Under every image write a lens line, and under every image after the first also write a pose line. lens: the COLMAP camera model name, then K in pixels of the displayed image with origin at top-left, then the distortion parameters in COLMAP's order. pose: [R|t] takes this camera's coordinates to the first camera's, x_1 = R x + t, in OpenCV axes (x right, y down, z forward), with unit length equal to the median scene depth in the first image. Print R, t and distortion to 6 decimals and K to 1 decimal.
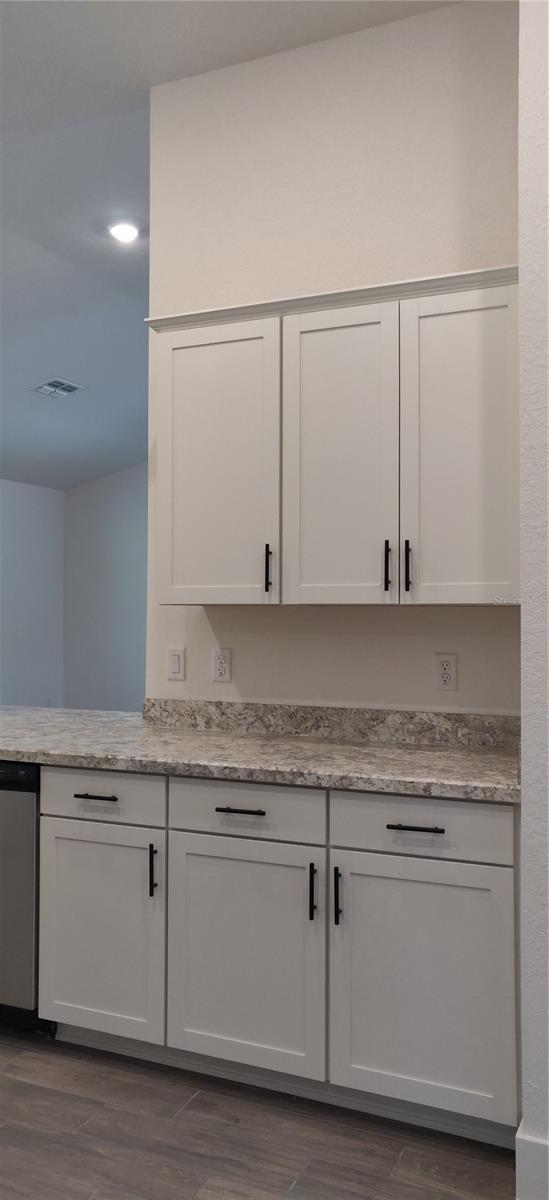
lens RADIAL K [[919.2, 0, 260.8], [0, 919.2, 585.6], [0, 0, 1]] dist [-0.017093, 0.075587]
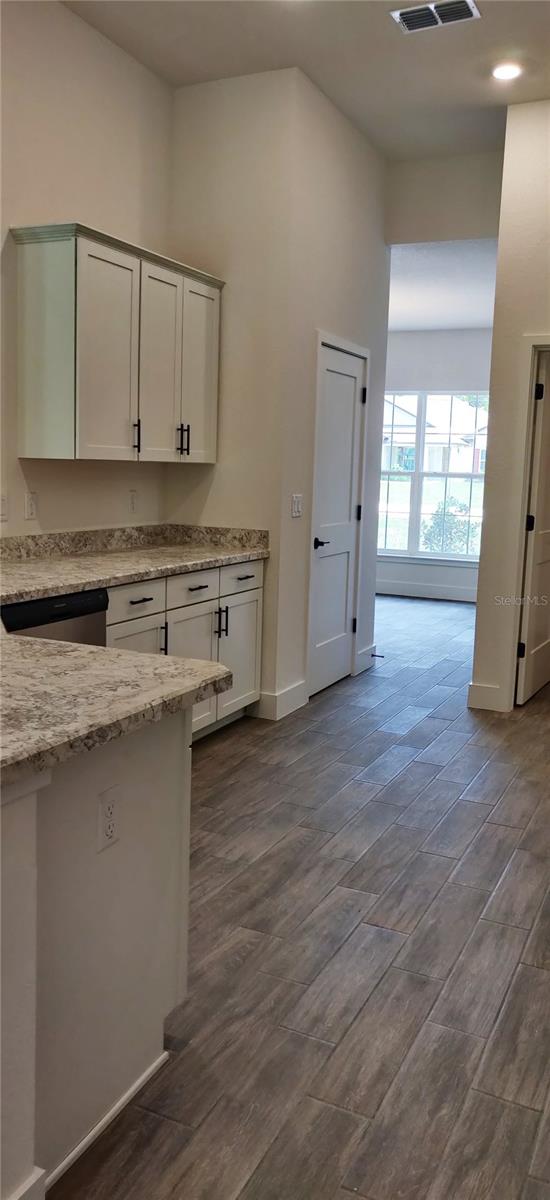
lens RADIAL K [[919.2, 0, 271.0], [0, 919.2, 593.7], [0, 0, 1]] dist [-0.017093, 0.075587]
pose [[0.018910, -0.140697, 0.989872, -1.502031], [-0.056687, 0.988306, 0.141557, 0.010240], [-0.998213, -0.058790, 0.010713, 0.761908]]
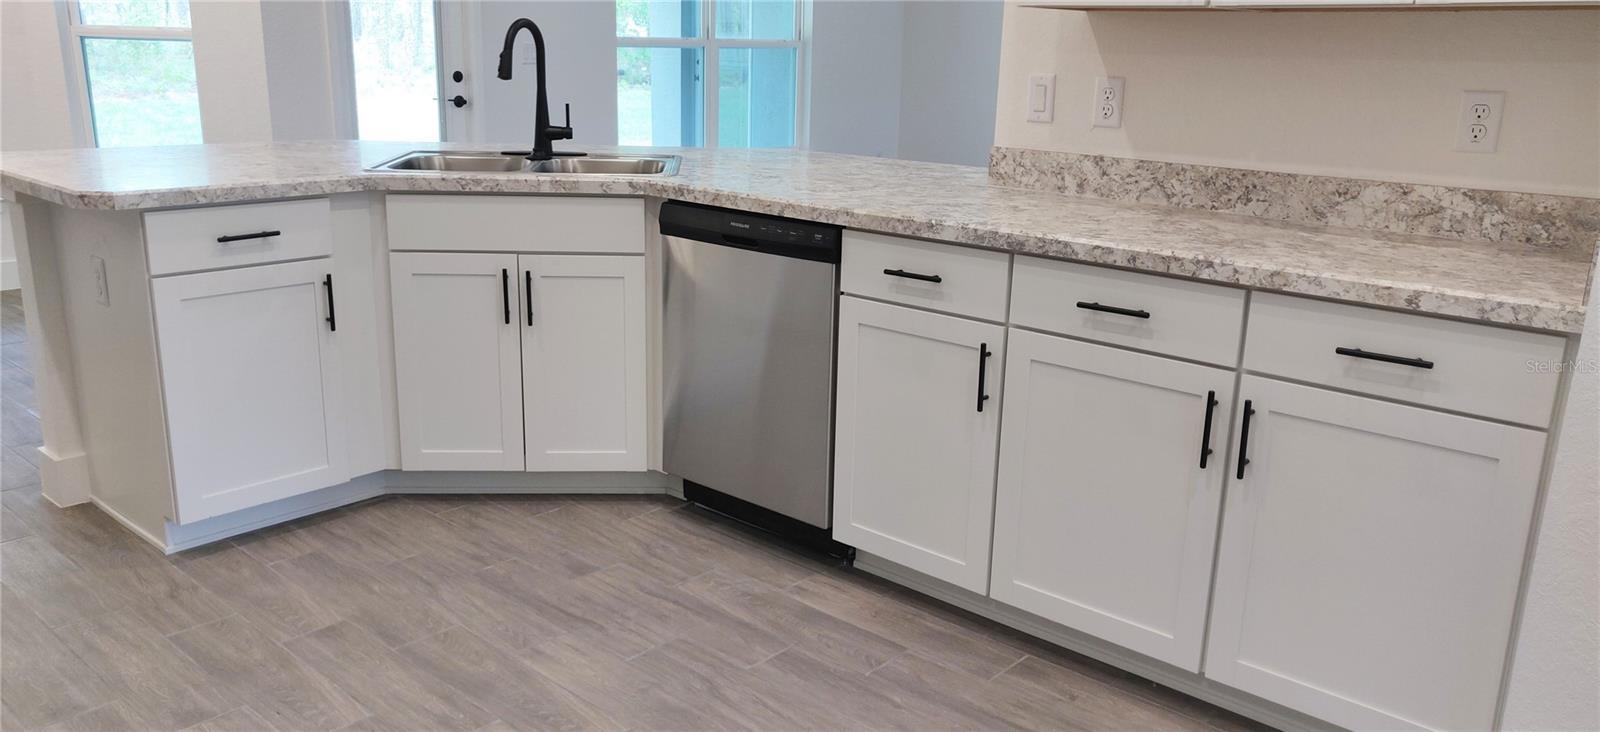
lens RADIAL K [[1225.6, 0, 769.8], [0, 1225.6, 347.4], [0, 0, 1]] dist [-0.017093, 0.075587]
pose [[0.948214, 0.095107, -0.303059, 0.013961], [-0.009628, 0.962287, 0.271866, 0.019675], [0.317486, -0.254869, 0.913370, 0.051596]]
